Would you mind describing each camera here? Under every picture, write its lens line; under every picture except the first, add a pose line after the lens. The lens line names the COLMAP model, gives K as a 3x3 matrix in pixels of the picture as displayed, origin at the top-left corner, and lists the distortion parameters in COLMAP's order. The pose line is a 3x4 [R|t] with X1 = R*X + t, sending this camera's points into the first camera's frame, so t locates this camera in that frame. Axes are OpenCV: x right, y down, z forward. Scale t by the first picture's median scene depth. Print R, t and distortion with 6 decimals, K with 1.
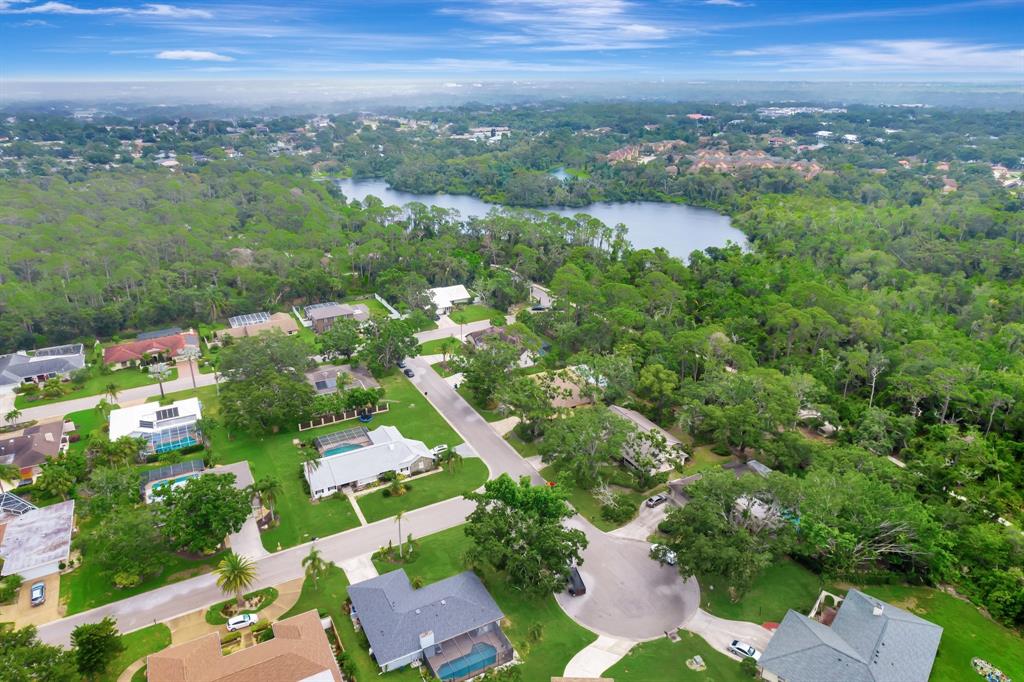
lens RADIAL K [[649.1, 0, 512.0], [0, 649.1, 341.0], [0, 0, 1]] dist [-0.001258, 0.000186]
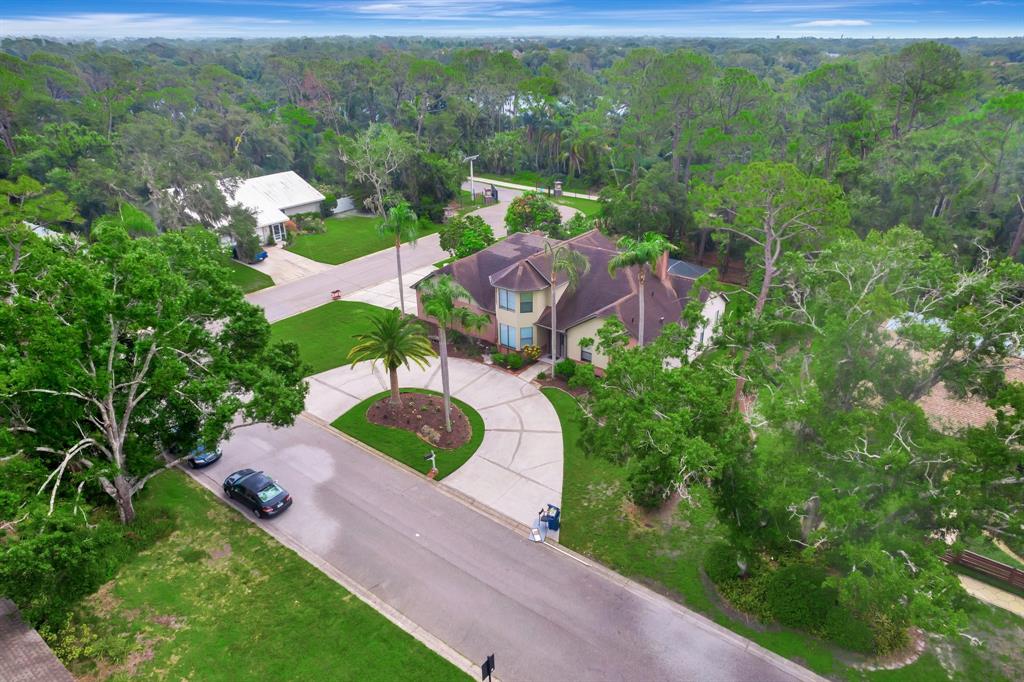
lens RADIAL K [[649.1, 0, 512.0], [0, 649.1, 341.0], [0, 0, 1]] dist [-0.001258, 0.000186]
pose [[0.916091, -0.169424, 0.363419, -0.125392], [0.148031, 0.985223, 0.086155, -0.001980], [-0.372645, -0.025129, 0.927634, 0.653861]]
